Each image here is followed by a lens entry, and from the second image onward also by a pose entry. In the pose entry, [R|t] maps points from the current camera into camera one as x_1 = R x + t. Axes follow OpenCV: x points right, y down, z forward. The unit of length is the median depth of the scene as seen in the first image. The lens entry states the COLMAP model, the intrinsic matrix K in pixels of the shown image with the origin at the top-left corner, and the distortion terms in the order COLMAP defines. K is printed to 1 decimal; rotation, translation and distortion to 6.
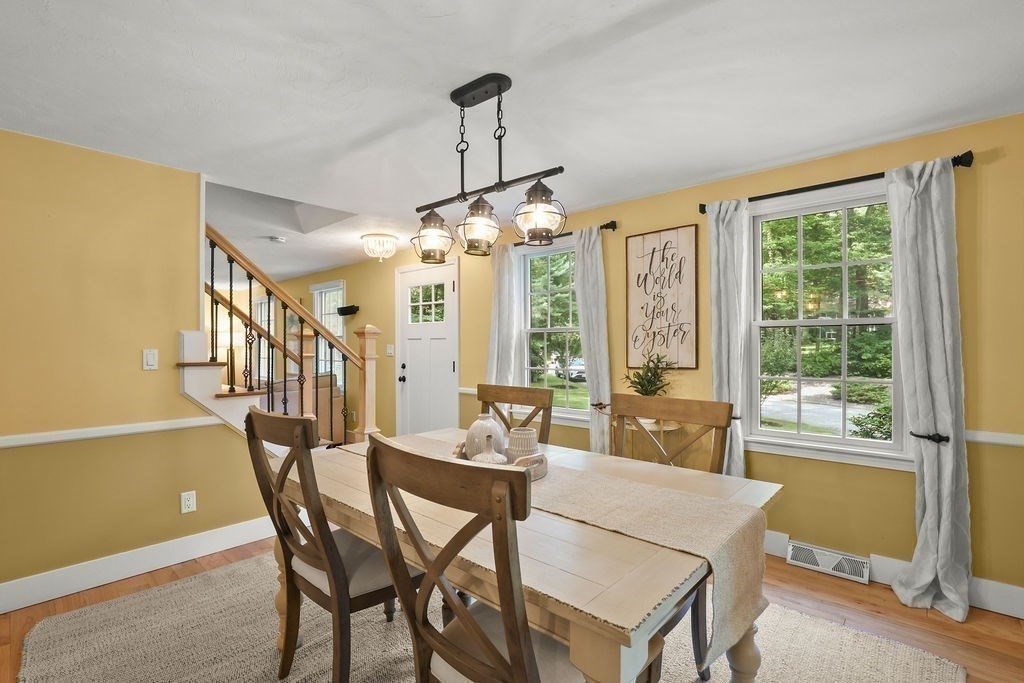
lens RADIAL K [[467.0, 0, 505.7], [0, 467.0, 339.8], [0, 0, 1]] dist [-0.031678, 0.003149]
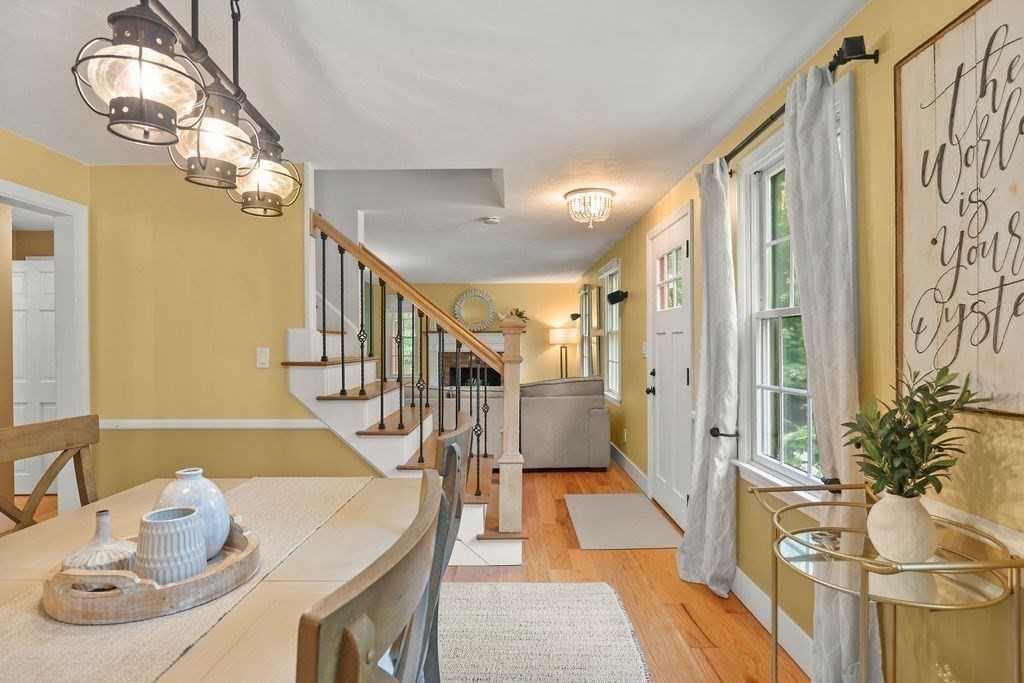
lens RADIAL K [[548.1, 0, 508.8], [0, 548.1, 343.8], [0, 0, 1]] dist [-0.021328, 0.001586]
pose [[0.668934, 0.000498, -0.743322, 0.396095], [0.011437, 0.999875, 0.010962, 0.003766], [0.743234, -0.015834, 0.668844, 0.476951]]
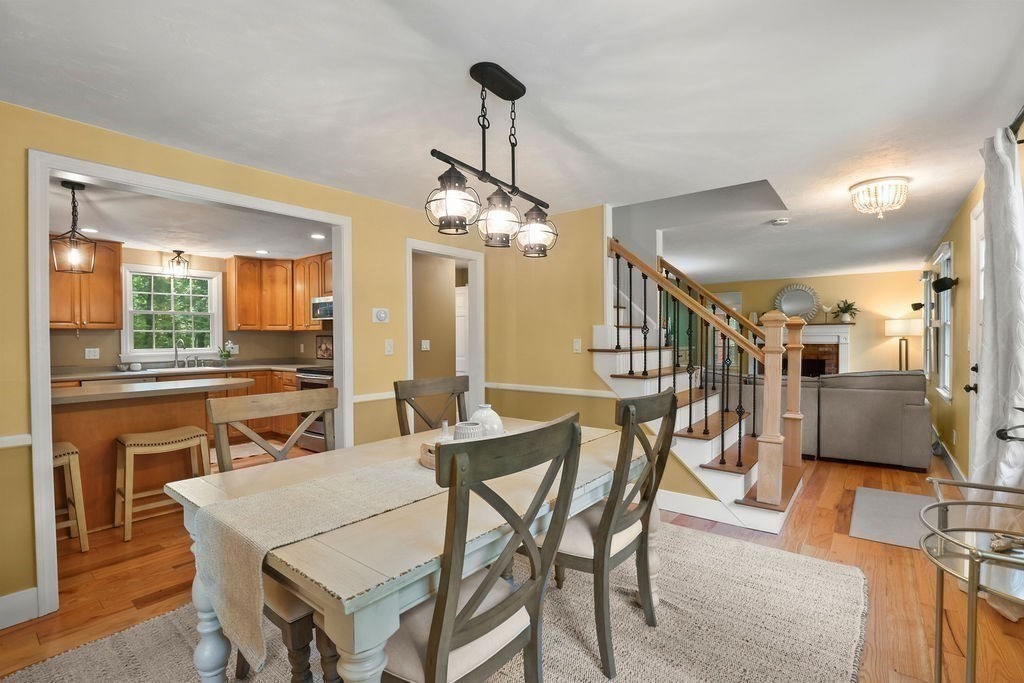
lens RADIAL K [[467.0, 0, 511.2], [0, 467.0, 341.1], [0, 0, 1]] dist [-0.031678, 0.003149]
pose [[0.064508, 0.011012, -0.997856, 0.558153], [0.016572, 0.999789, 0.012105, 0.004918], [0.997780, -0.017318, 0.064312, 0.556796]]
